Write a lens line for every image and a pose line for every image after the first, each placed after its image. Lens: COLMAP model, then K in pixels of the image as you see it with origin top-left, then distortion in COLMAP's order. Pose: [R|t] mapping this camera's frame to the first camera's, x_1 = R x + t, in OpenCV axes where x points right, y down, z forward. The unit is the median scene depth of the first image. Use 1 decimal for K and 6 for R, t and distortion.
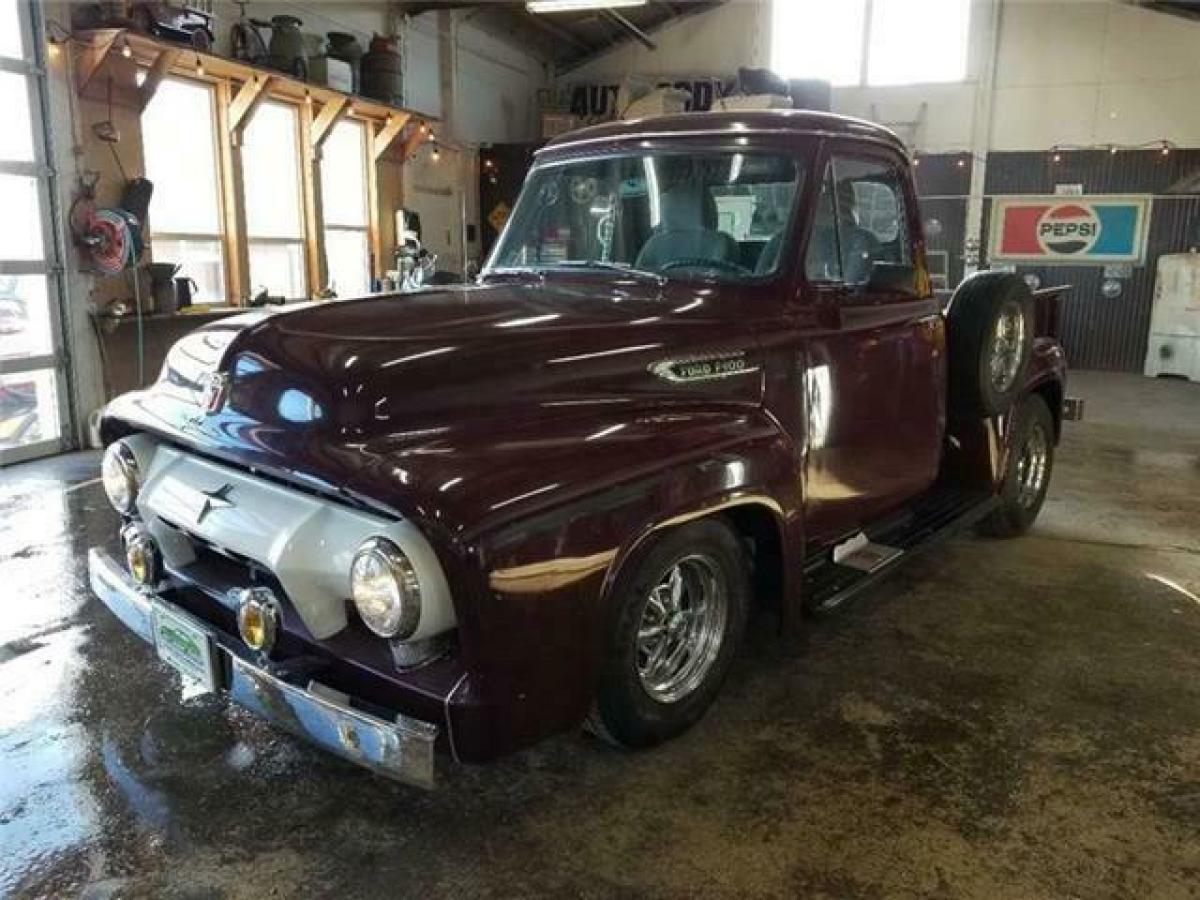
lens RADIAL K [[958.3, 0, 602.7], [0, 958.3, 447.2], [0, 0, 1]] dist [0.004422, -0.007476]
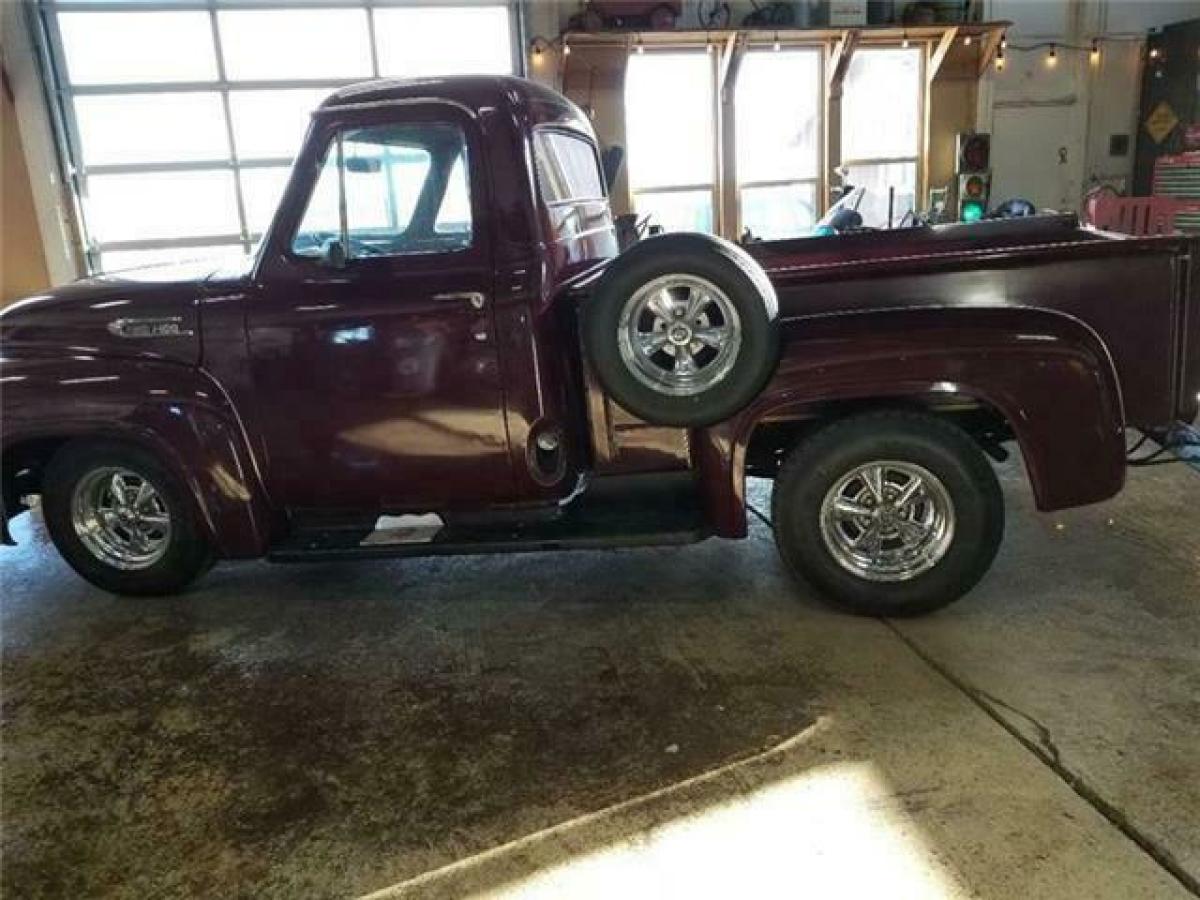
lens RADIAL K [[958.3, 0, 602.7], [0, 958.3, 447.2], [0, 0, 1]] dist [0.004422, -0.007476]
pose [[0.508608, 0.174709, -0.843086, 0.698318], [-0.103529, 0.984501, 0.141558, -0.078066], [0.854751, 0.015287, 0.518813, 0.389288]]
